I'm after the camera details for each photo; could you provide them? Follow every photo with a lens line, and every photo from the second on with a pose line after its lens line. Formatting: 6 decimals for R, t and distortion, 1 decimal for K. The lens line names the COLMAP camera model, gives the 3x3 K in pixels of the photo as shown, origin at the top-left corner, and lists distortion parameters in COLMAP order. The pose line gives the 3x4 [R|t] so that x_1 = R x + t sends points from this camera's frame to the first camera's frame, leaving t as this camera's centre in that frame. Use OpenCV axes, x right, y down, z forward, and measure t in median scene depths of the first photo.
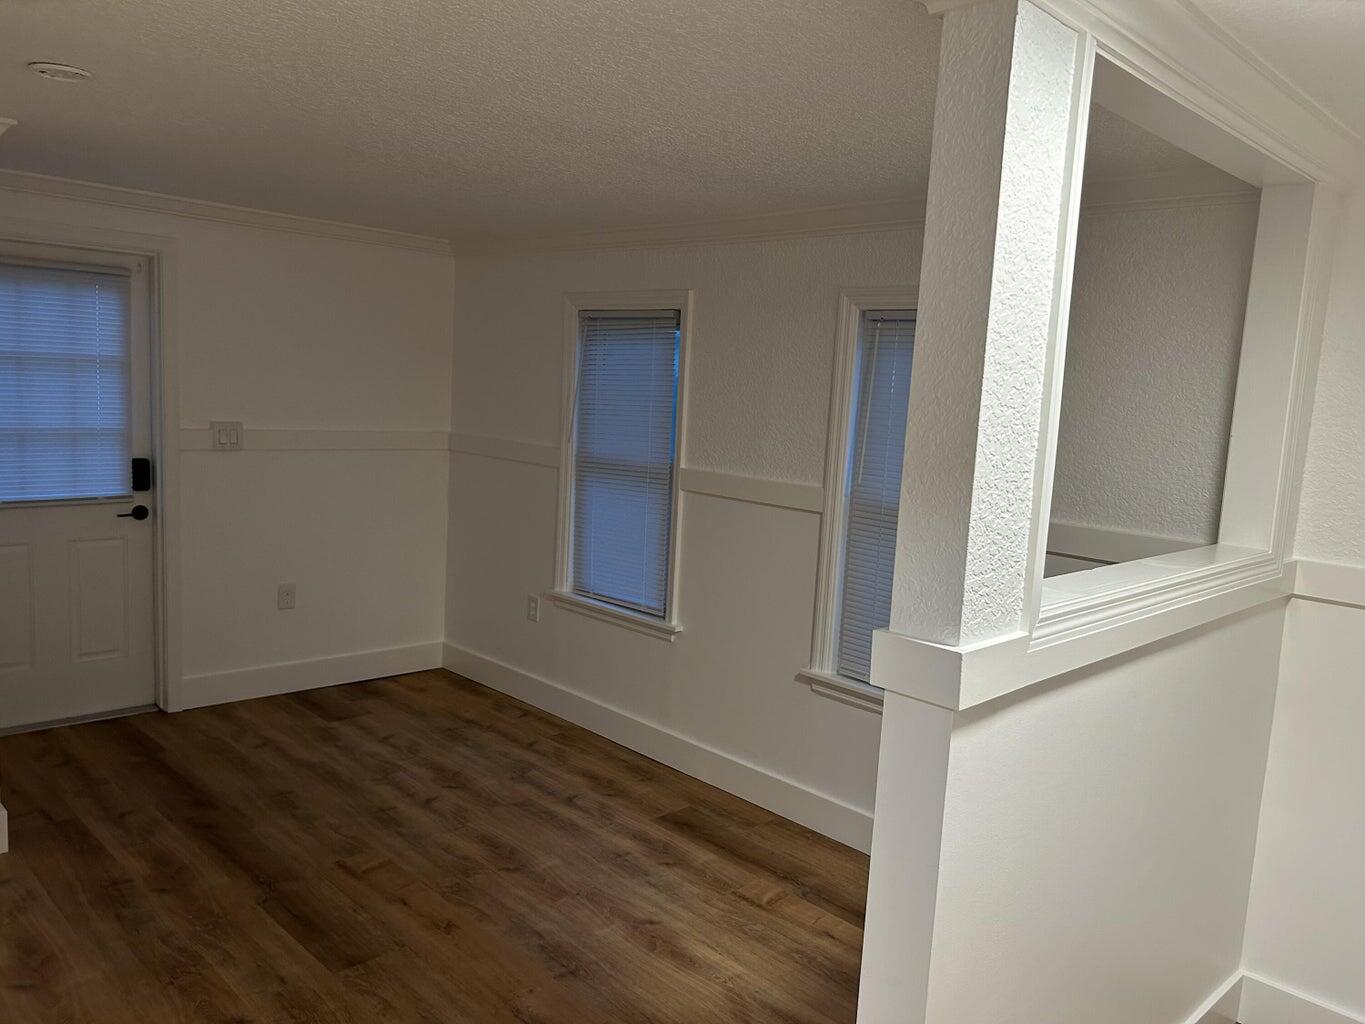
lens RADIAL K [[1036.6, 0, 698.3], [0, 1036.6, 513.1], [0, 0, 1]] dist [0.062730, -0.072554]
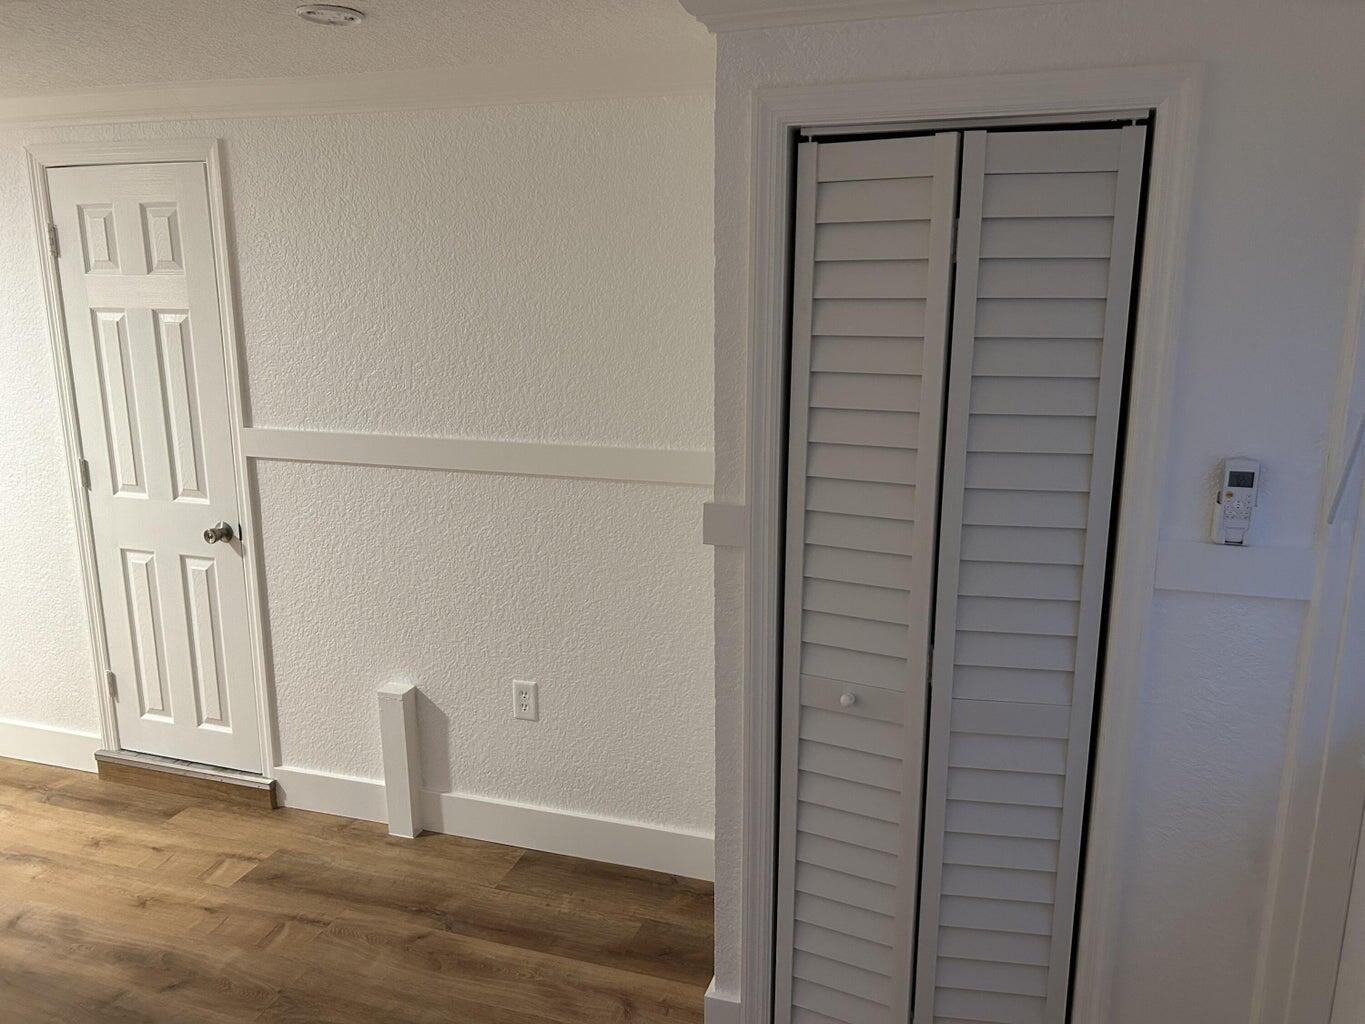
lens RADIAL K [[1036.6, 0, 698.3], [0, 1036.6, 513.1], [0, 0, 1]] dist [0.062730, -0.072554]
pose [[-0.888106, 0.043566, -0.457570, -0.313601], [-0.109848, 0.946534, 0.303327, -0.222108], [0.446320, 0.319649, -0.835837, 1.366238]]
